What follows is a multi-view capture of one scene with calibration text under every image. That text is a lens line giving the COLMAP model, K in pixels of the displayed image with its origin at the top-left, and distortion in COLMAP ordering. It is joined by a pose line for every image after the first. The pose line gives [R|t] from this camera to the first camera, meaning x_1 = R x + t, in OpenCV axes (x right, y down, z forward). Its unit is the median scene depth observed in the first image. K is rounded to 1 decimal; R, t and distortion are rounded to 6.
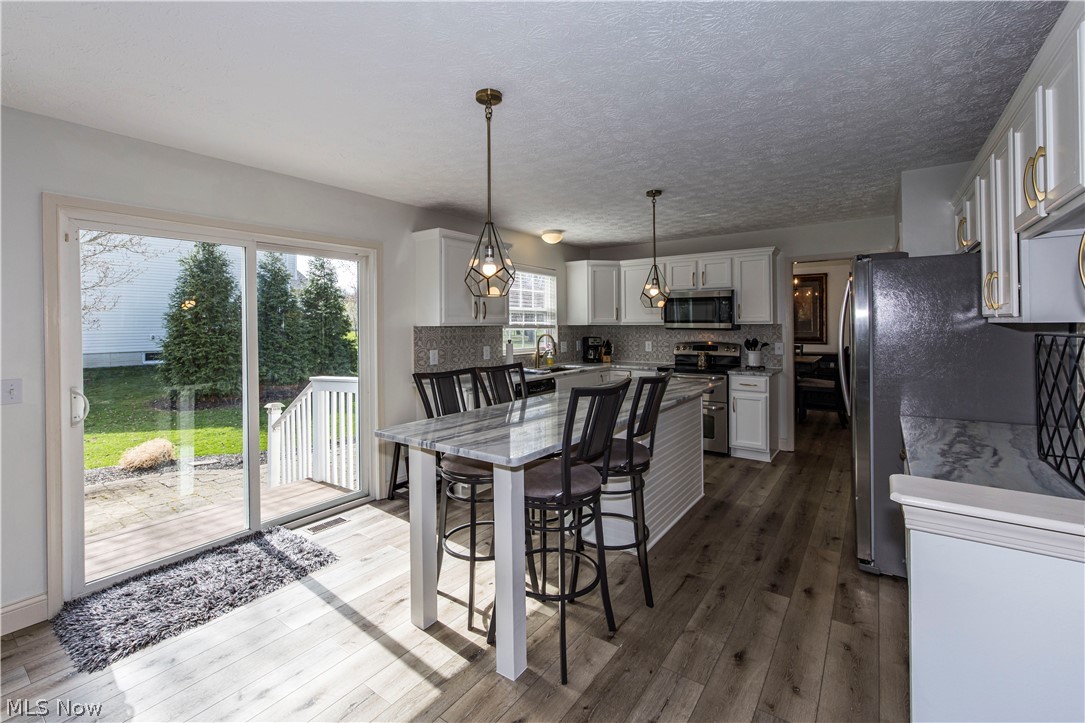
lens RADIAL K [[467.6, 0, 544.3], [0, 467.6, 323.7], [0, 0, 1]] dist [-0.000258, 0.000108]
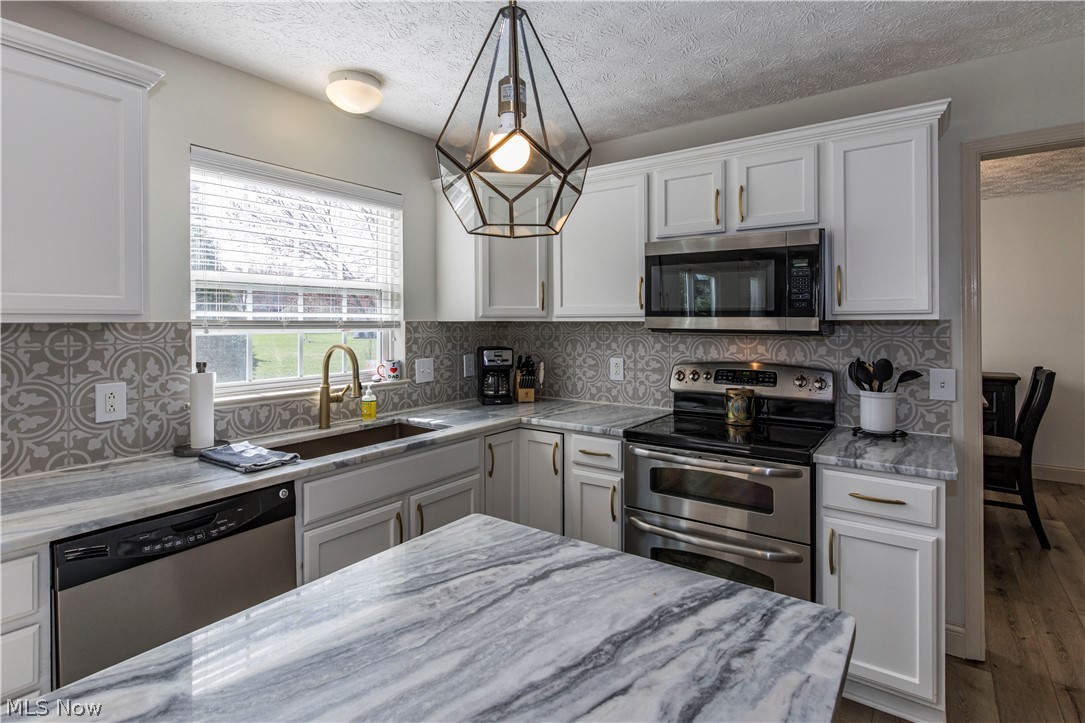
lens RADIAL K [[545.0, 0, 542.8], [0, 545.0, 321.5], [0, 0, 1]] dist [0.000135, -0.000370]
pose [[0.999994, 0.002896, -0.002030, 0.171216], [-0.002889, 0.999991, 0.003113, 0.001566], [0.002039, -0.003108, 0.999993, 0.533389]]
